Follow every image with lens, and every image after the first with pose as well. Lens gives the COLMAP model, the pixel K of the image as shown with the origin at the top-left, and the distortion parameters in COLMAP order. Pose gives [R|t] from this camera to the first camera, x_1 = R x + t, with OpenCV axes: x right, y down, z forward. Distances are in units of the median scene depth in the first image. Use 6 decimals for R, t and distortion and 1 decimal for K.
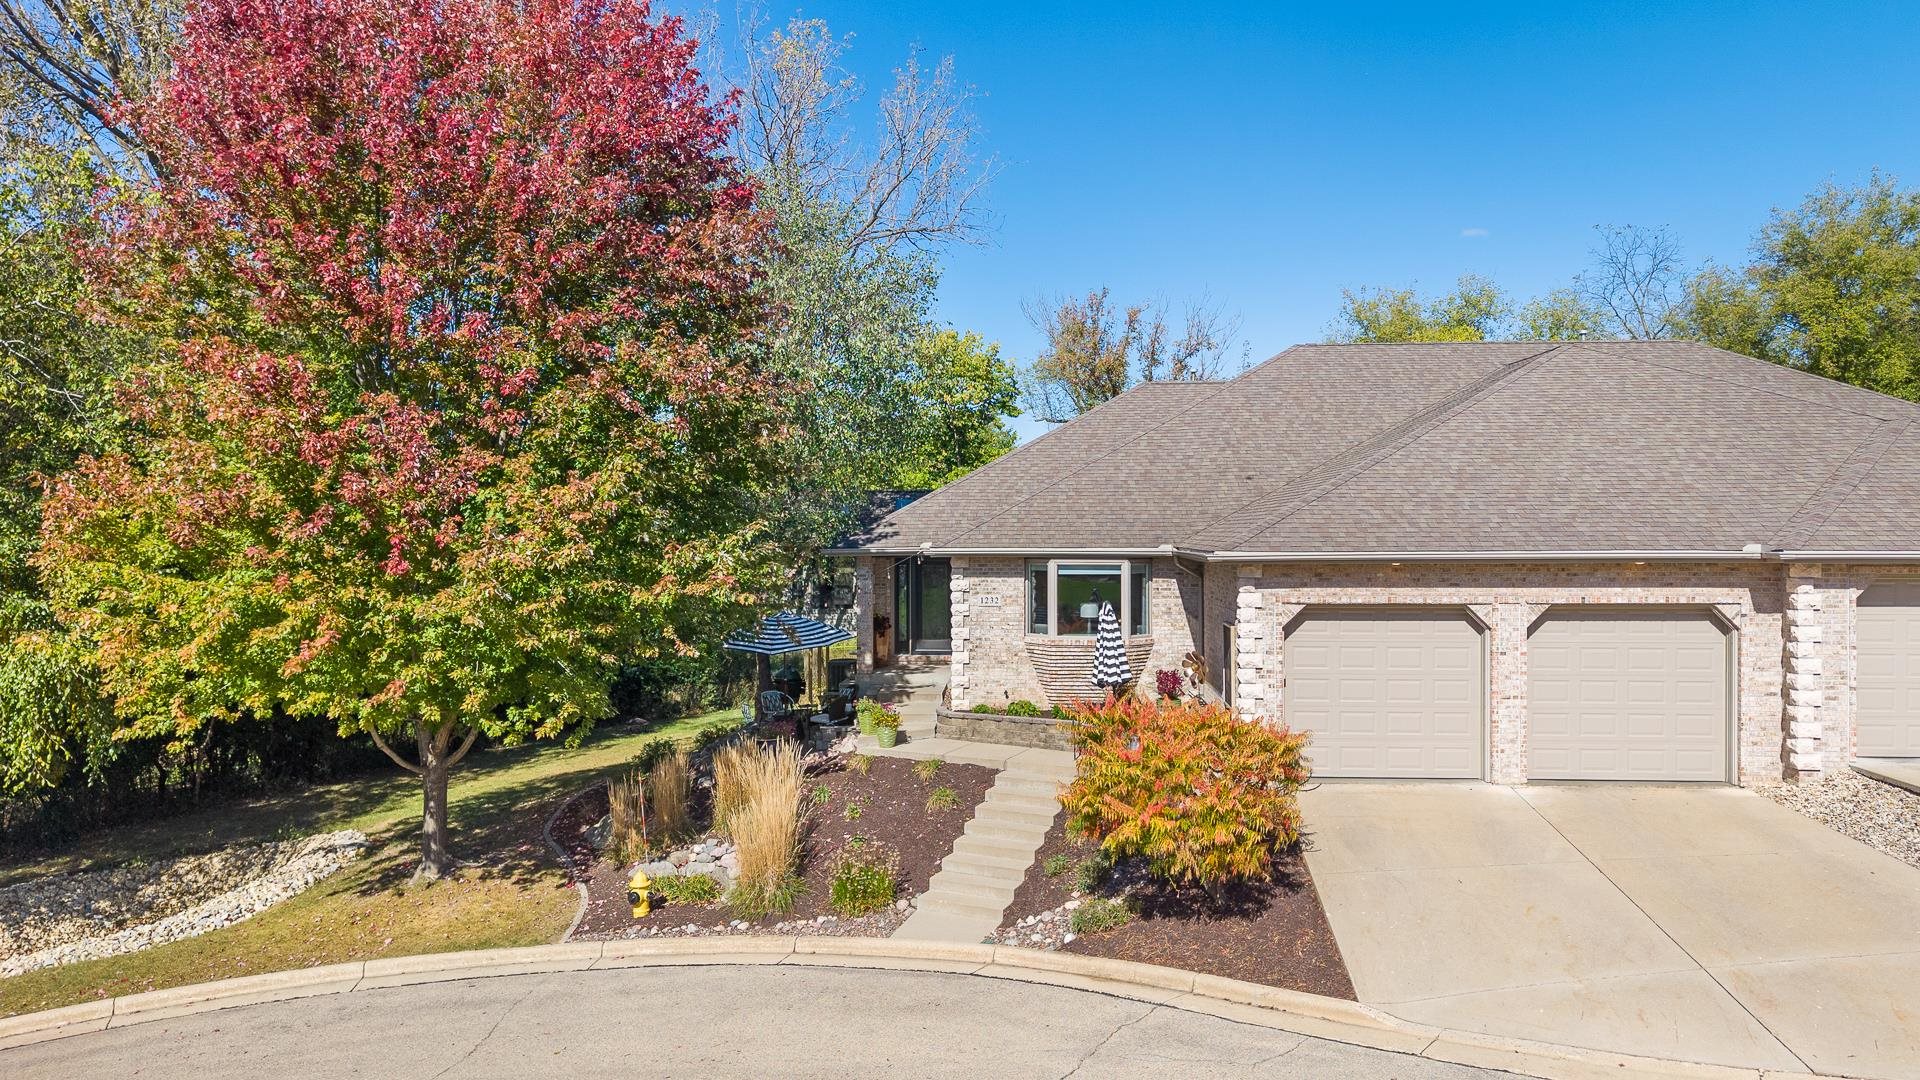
lens RADIAL K [[1344.5, 0, 906.9], [0, 1344.5, 499.4], [0, 0, 1]] dist [0.039335, -0.046643]
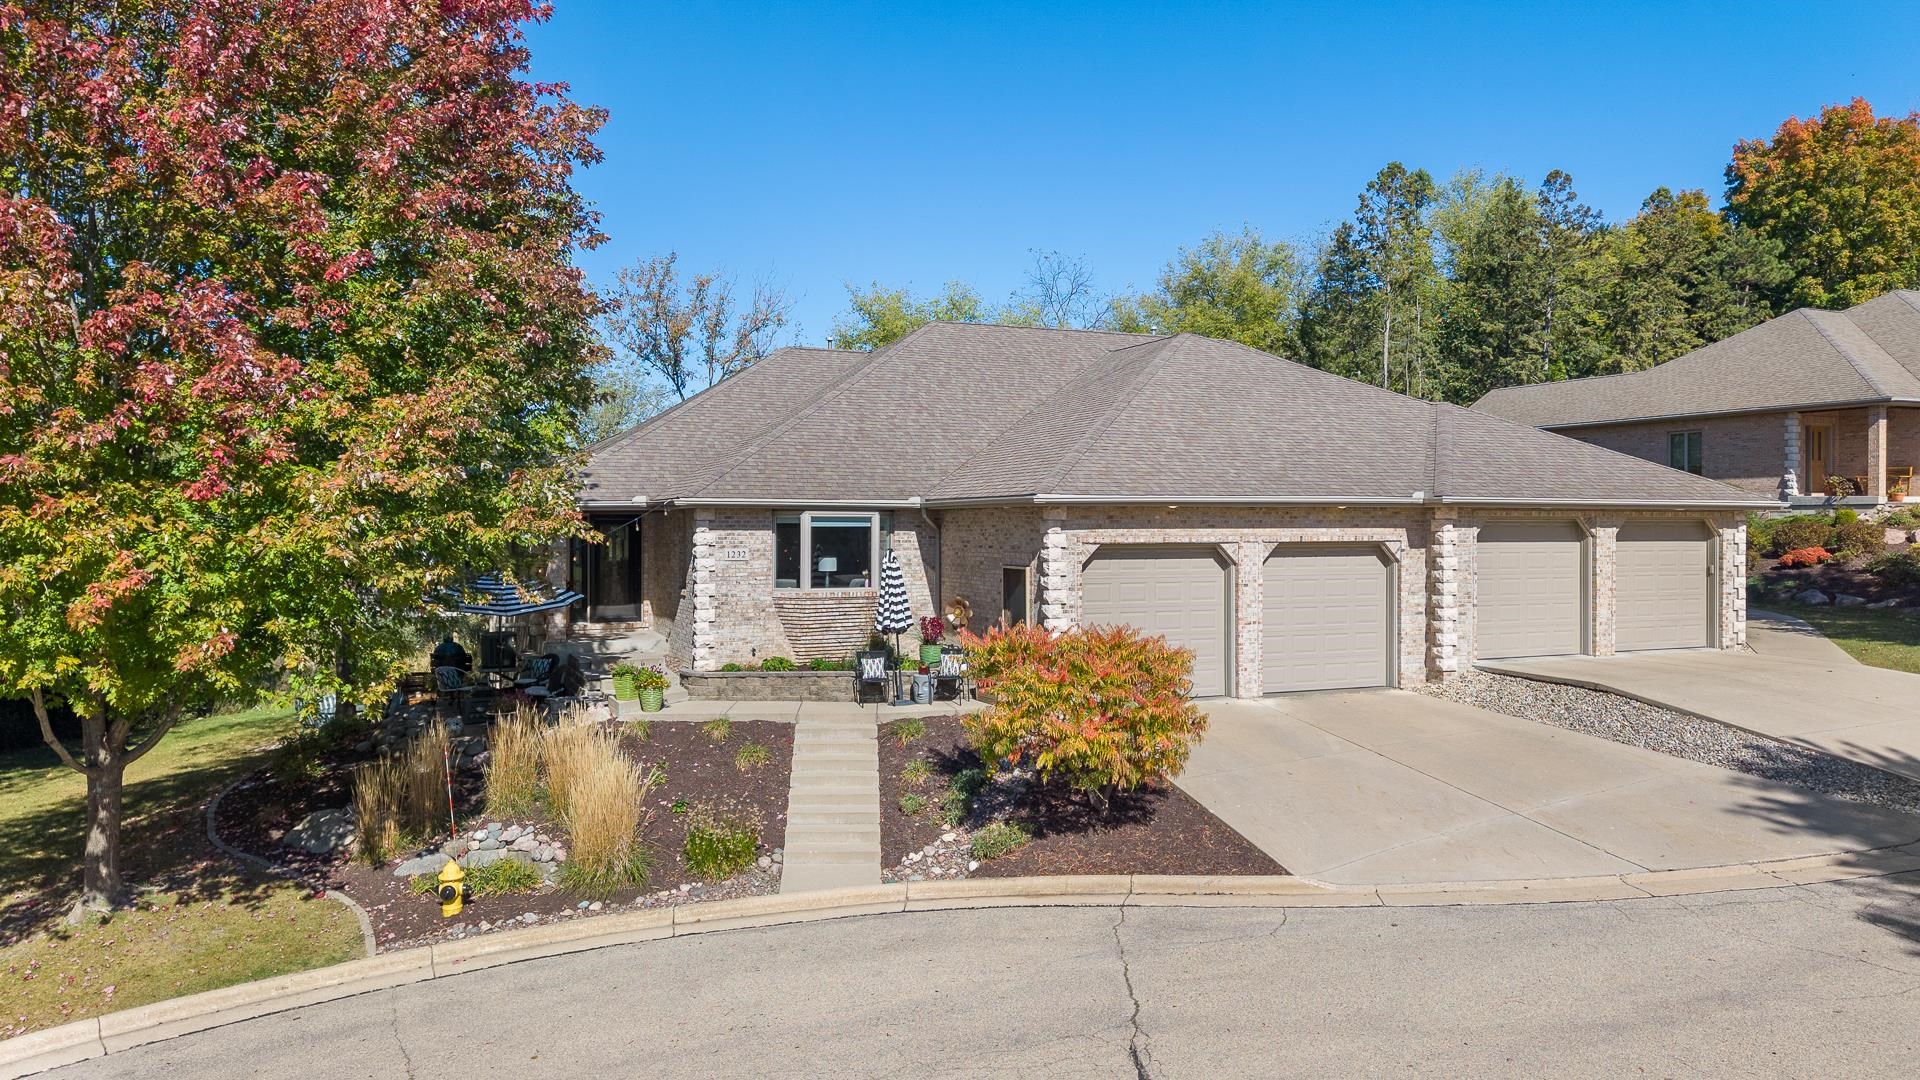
lens RADIAL K [[1344.5, 0, 966.2], [0, 1344.5, 530.0], [0, 0, 1]] dist [0.039335, -0.046643]
pose [[0.879094, 0.001063, 0.476647, -0.302648], [-0.012228, 0.999719, 0.020323, 0.044443], [-0.476492, -0.023694, 0.878860, 0.102363]]
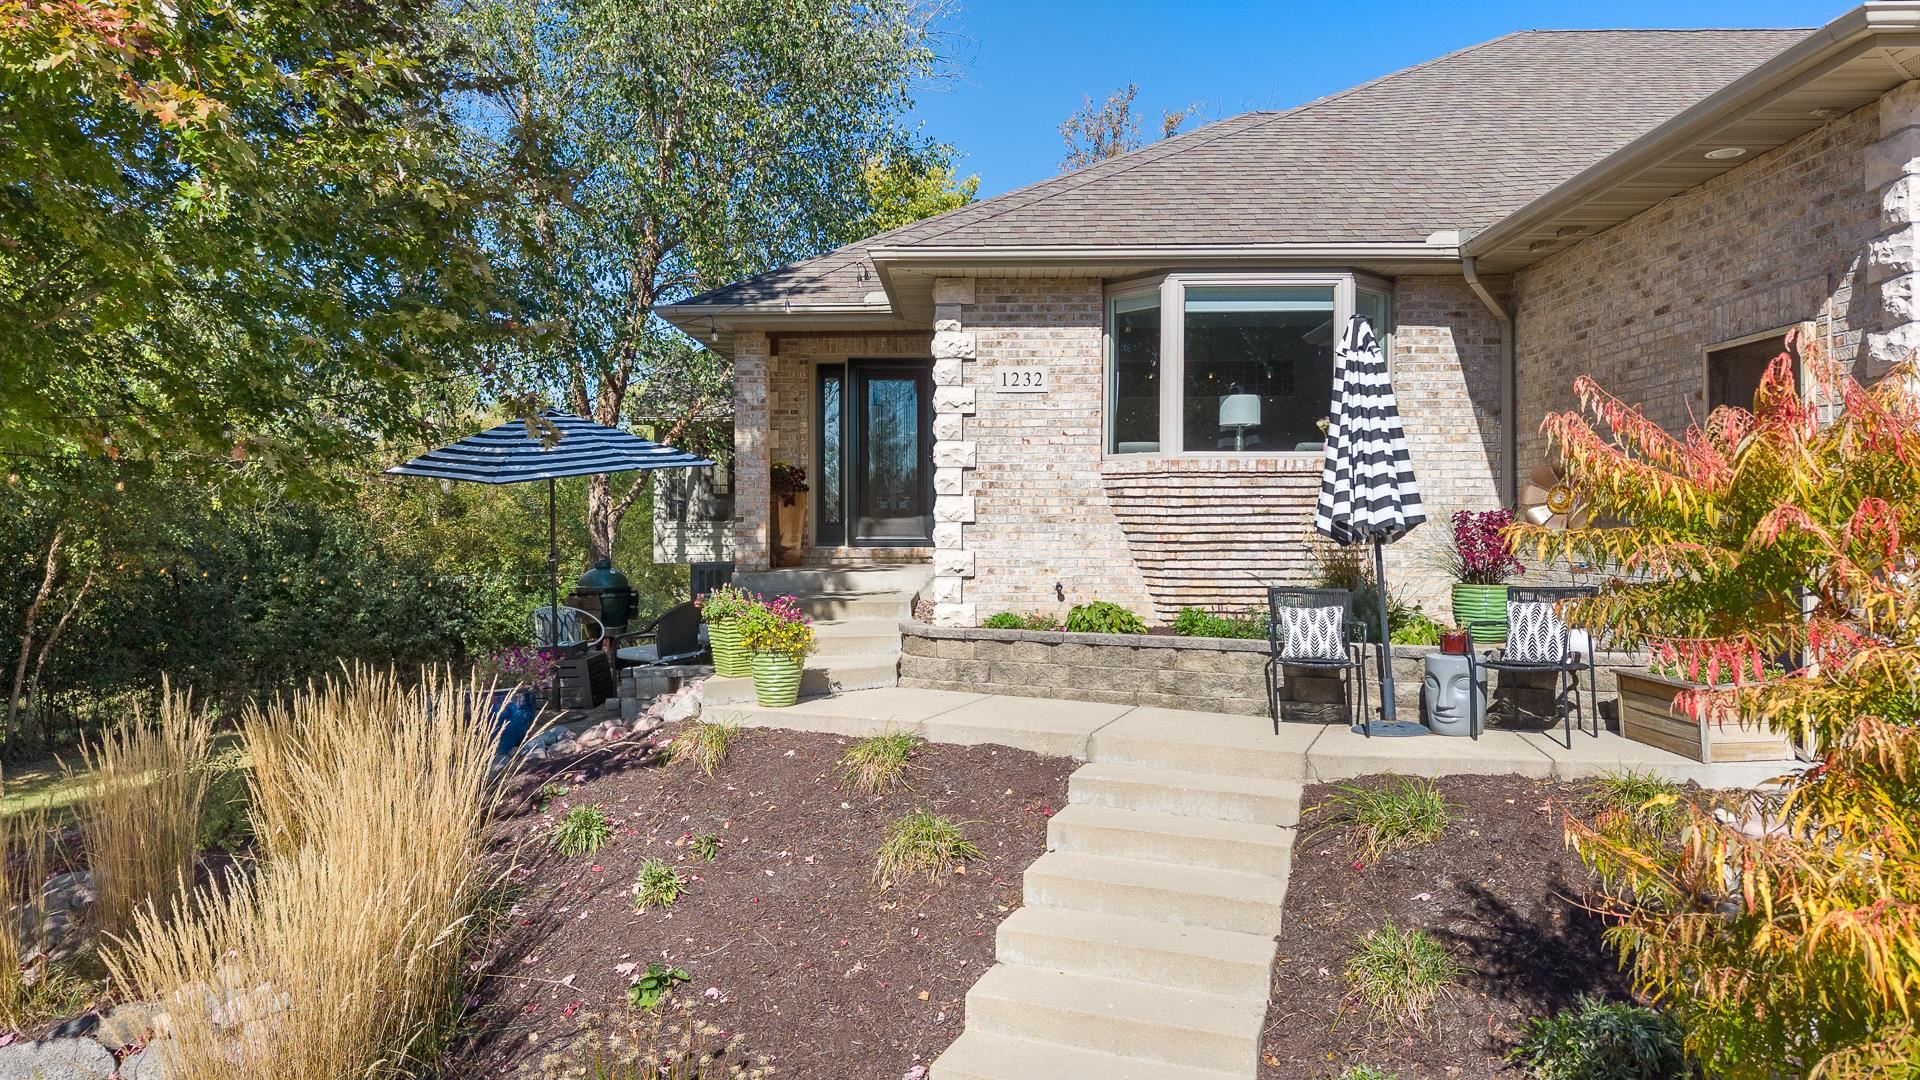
lens RADIAL K [[1344.5, 0, 903.1], [0, 1344.5, 515.6], [0, 0, 1]] dist [0.039335, -0.046643]
pose [[0.999391, 0.004073, 0.034647, 0.009351], [-0.004484, 0.999920, 0.011790, 0.138960], [-0.034597, -0.011938, 0.999330, 0.680291]]
